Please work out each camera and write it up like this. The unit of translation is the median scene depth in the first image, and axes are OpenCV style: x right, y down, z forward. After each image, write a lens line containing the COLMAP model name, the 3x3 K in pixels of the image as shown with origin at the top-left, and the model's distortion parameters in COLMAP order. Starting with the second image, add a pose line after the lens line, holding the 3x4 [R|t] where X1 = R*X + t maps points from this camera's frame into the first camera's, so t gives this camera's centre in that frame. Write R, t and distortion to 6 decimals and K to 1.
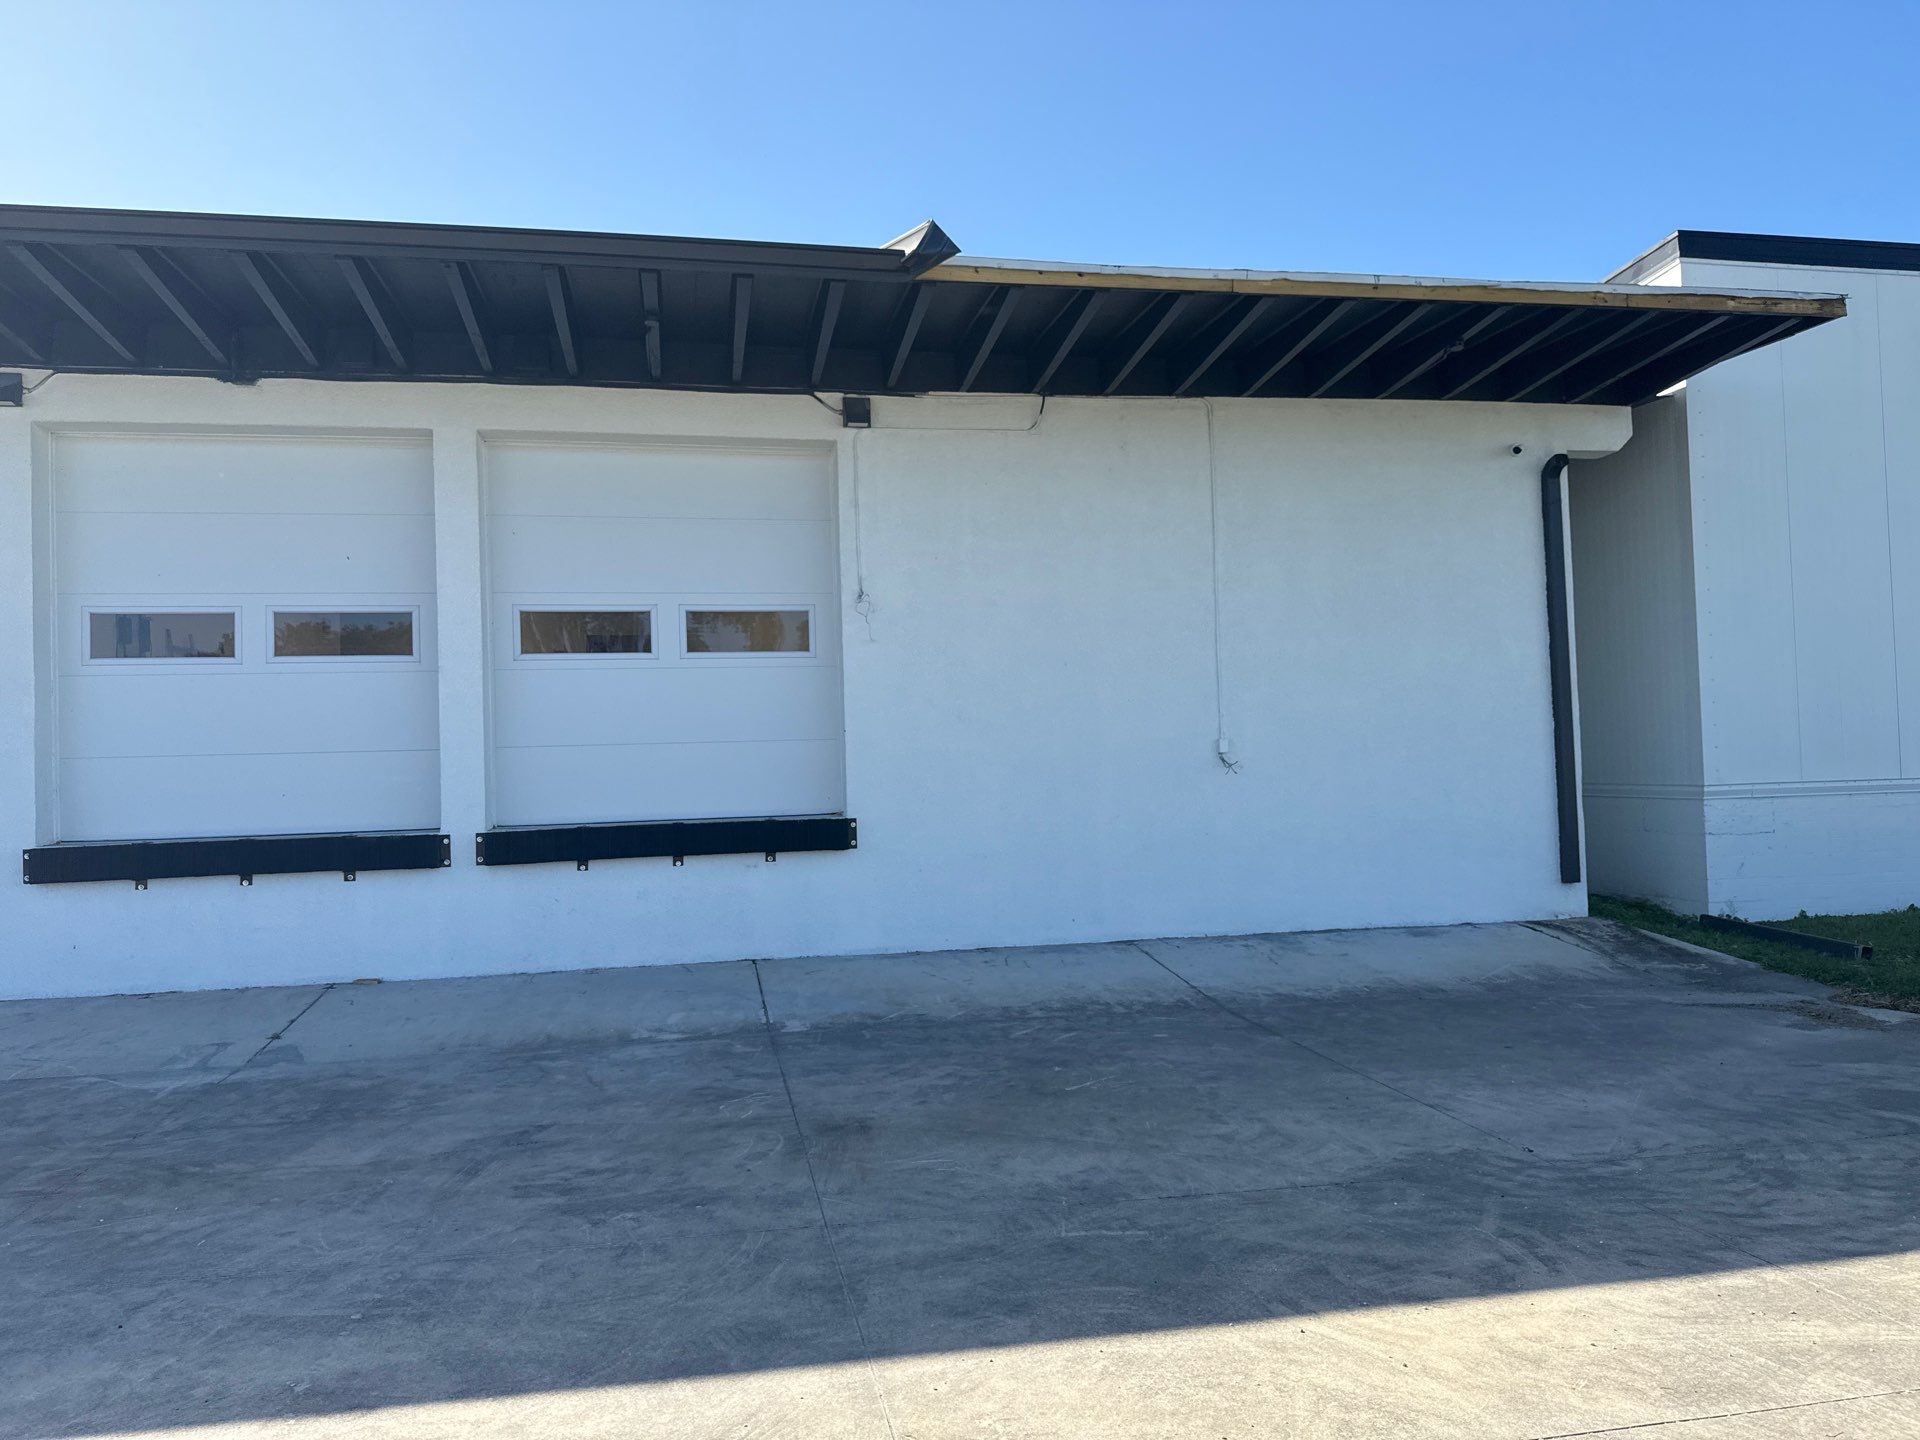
lens RADIAL K [[1328.0, 0, 960.0], [0, 1328.0, 720.0], [0, 0, 1]] dist [-0.001347, -0.020725]
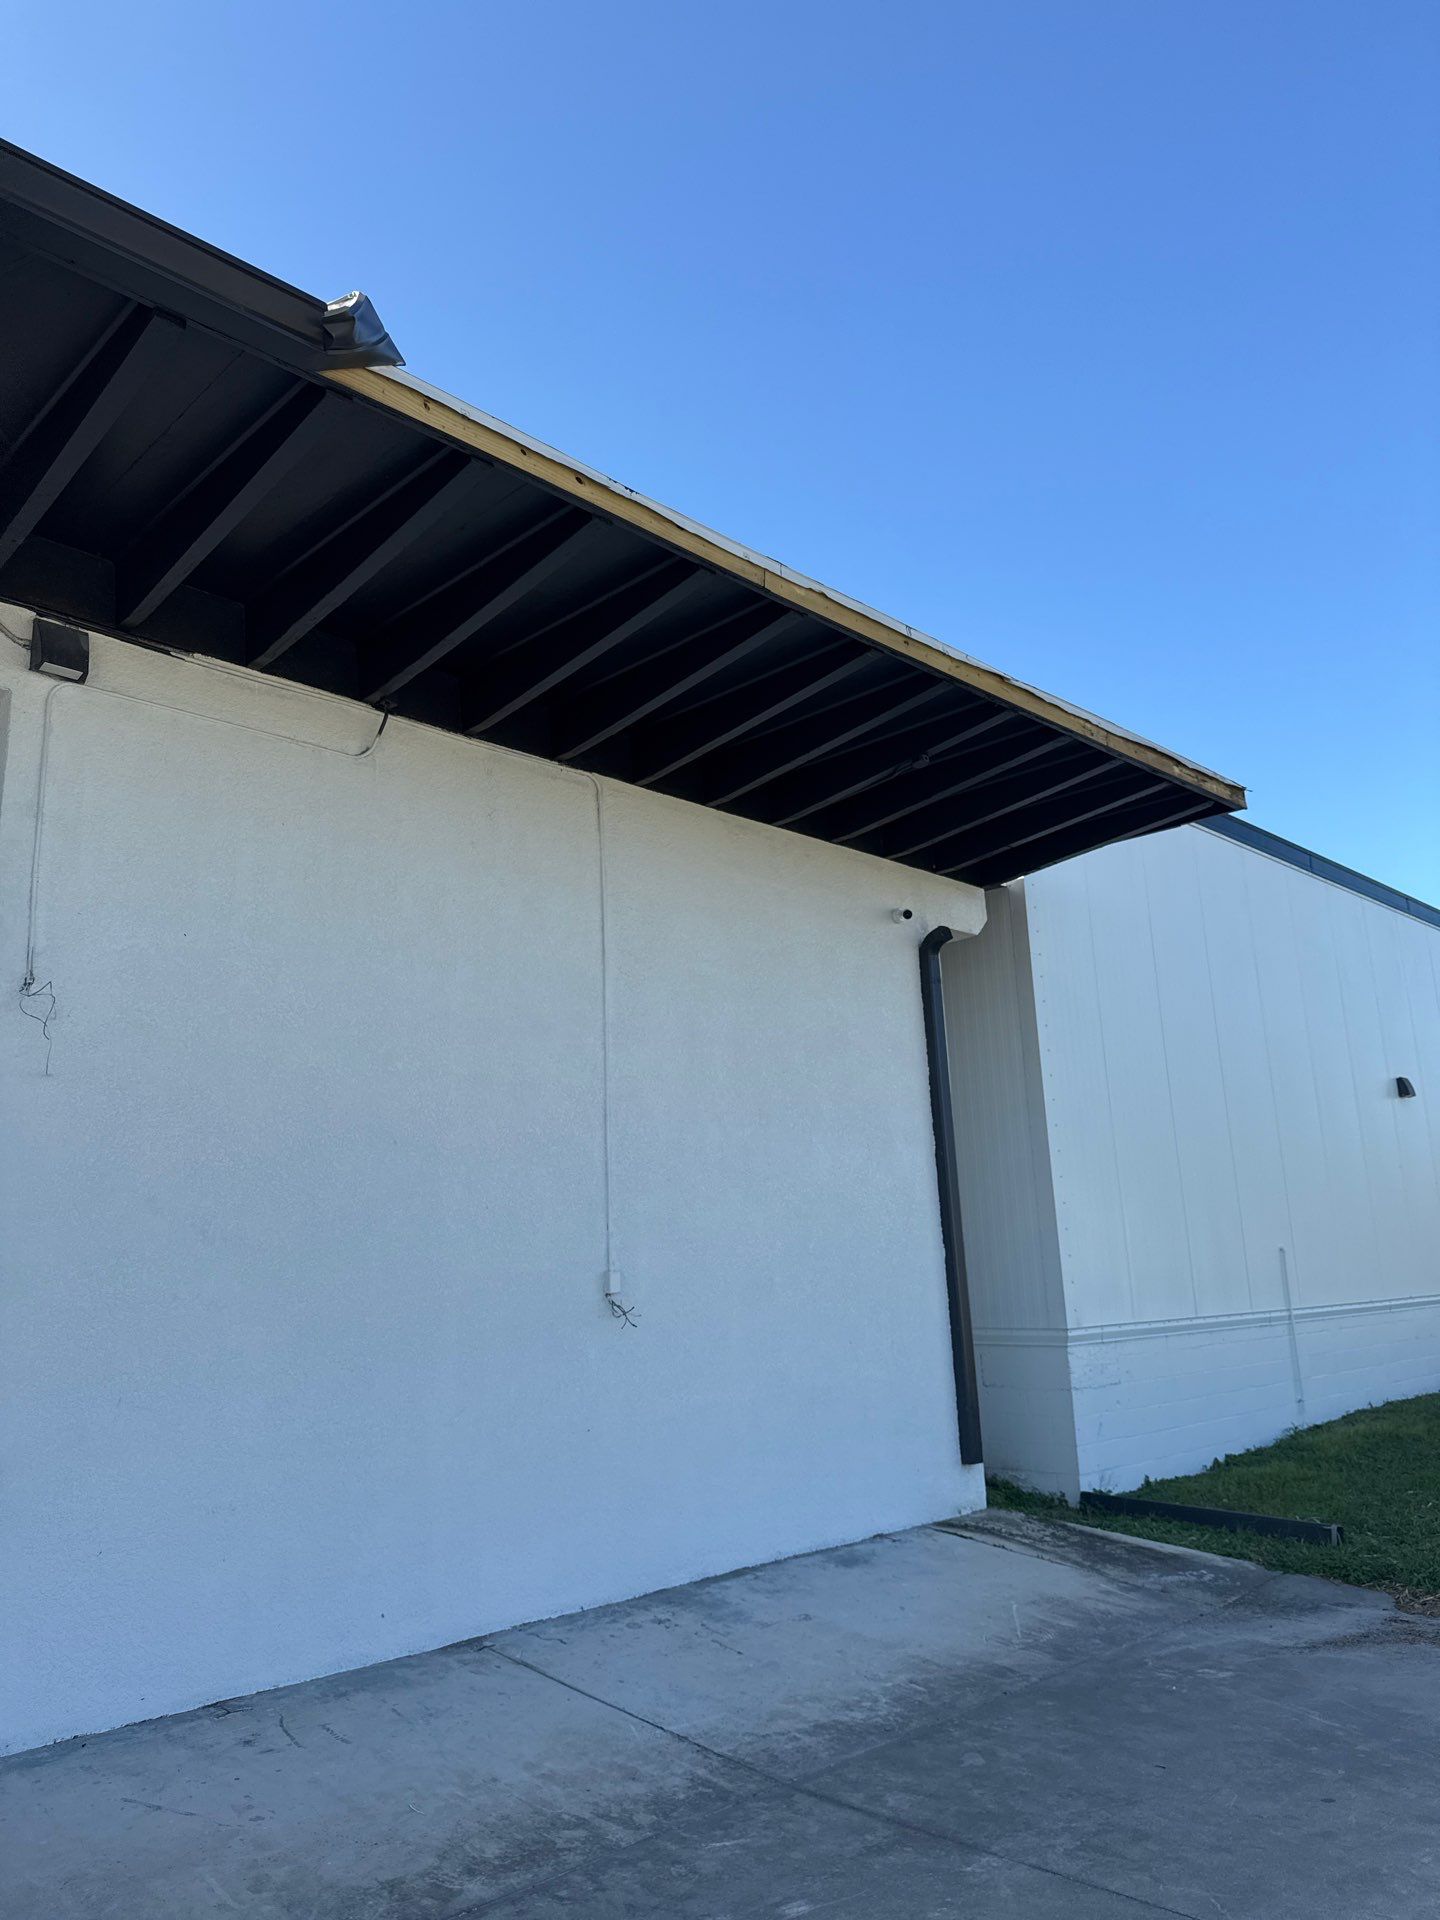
lens RADIAL K [[1315.4, 0, 720.0], [0, 1315.4, 960.0], [0, 0, 1]] dist [0.079873, -0.142395]
pose [[0.831952, 0.126647, 0.540201, -0.130233], [-0.003753, 0.974864, -0.222771, 0.010012], [-0.554836, 0.183307, 0.811515, 0.434604]]
